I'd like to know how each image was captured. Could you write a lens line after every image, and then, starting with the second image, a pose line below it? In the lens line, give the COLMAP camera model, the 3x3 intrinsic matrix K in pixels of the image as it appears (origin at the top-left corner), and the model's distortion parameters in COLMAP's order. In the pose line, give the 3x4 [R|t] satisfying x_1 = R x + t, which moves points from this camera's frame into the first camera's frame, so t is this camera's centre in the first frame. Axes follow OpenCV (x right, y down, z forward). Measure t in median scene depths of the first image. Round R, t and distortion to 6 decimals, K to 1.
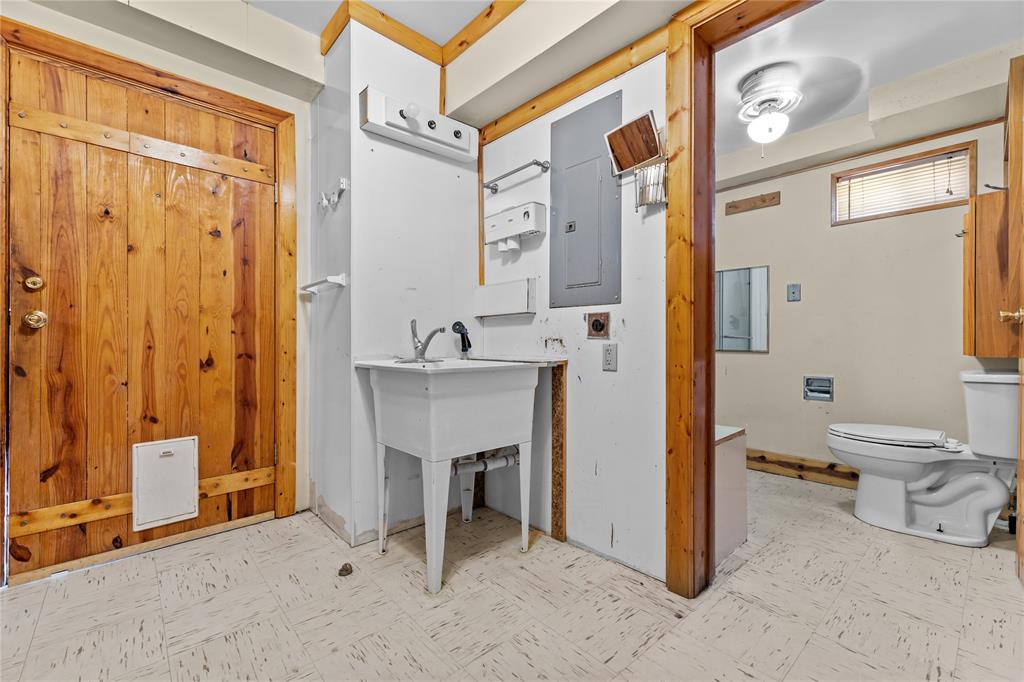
lens RADIAL K [[434.6, 0, 510.0], [0, 434.6, 342.9], [0, 0, 1]] dist [0.004249, 0.001118]
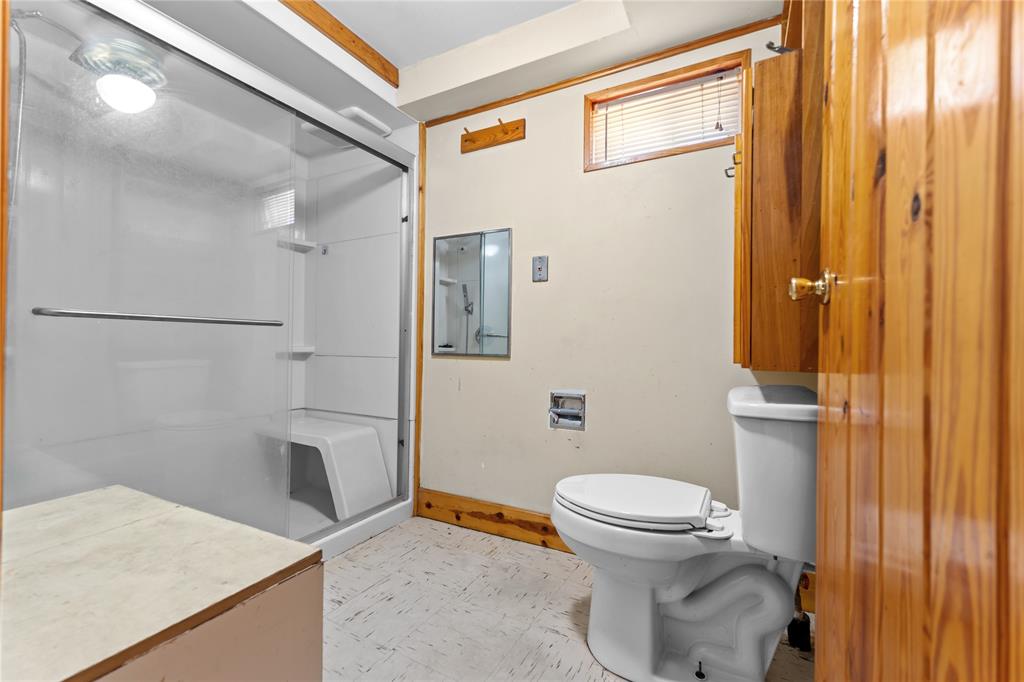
lens RADIAL K [[434.6, 0, 513.0], [0, 434.6, 342.8], [0, 0, 1]] dist [0.004249, 0.001118]
pose [[0.943842, 0.011820, 0.330184, 0.461842], [-0.009849, 0.999922, -0.007643, 0.005282], [-0.330249, 0.003962, 0.943885, 0.447048]]
